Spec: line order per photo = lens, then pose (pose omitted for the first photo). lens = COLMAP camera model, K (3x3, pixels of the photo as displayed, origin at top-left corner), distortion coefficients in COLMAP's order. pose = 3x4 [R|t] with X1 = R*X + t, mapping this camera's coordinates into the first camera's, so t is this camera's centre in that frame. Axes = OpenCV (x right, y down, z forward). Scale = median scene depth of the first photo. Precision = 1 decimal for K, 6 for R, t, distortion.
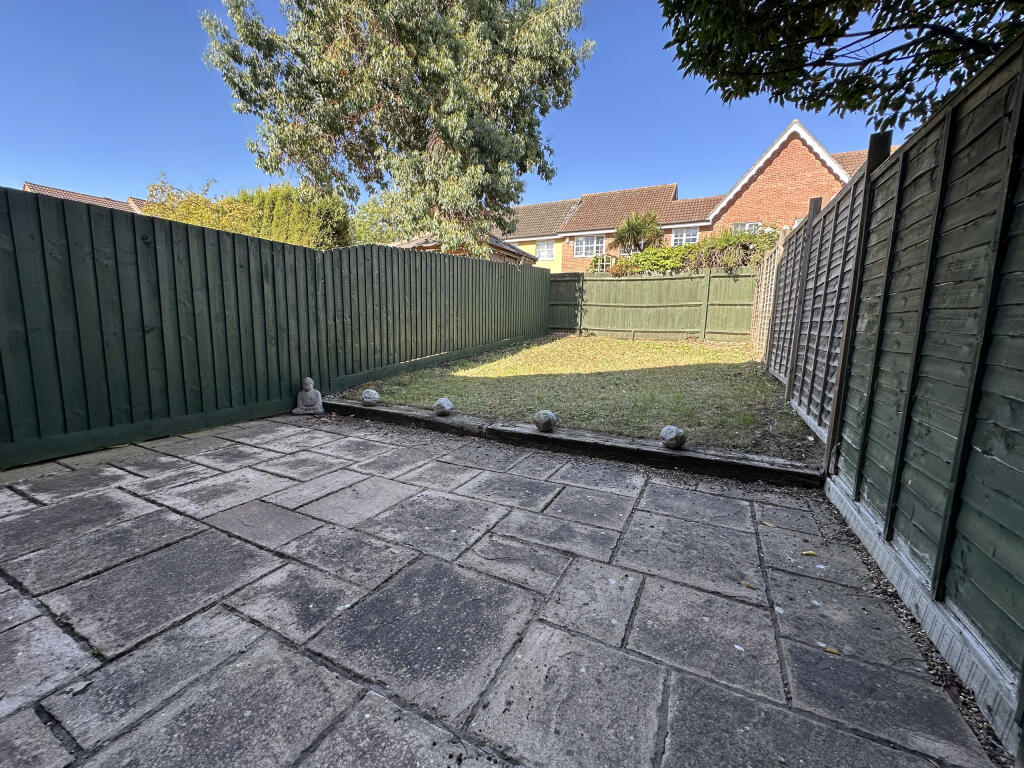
lens RADIAL K [[407.0, 0, 517.2], [0, 407.0, 381.8], [0, 0, 1]] dist [0.000679, 0.000271]
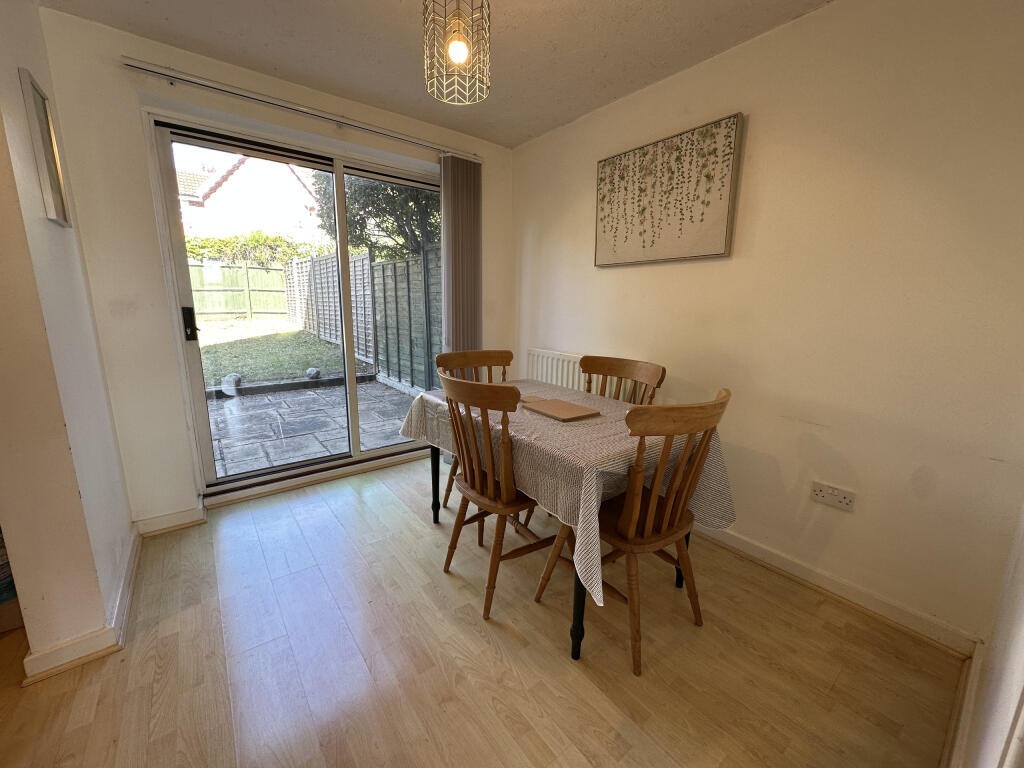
lens RADIAL K [[407.0, 0, 513.0], [0, 407.0, 383.3], [0, 0, 1]] dist [0.000679, 0.000271]
pose [[0.437674, -0.188996, 0.879046, -1.285403], [0.119602, 0.981208, 0.151412, -0.006486], [-0.891144, 0.038866, 0.452053, -1.069119]]
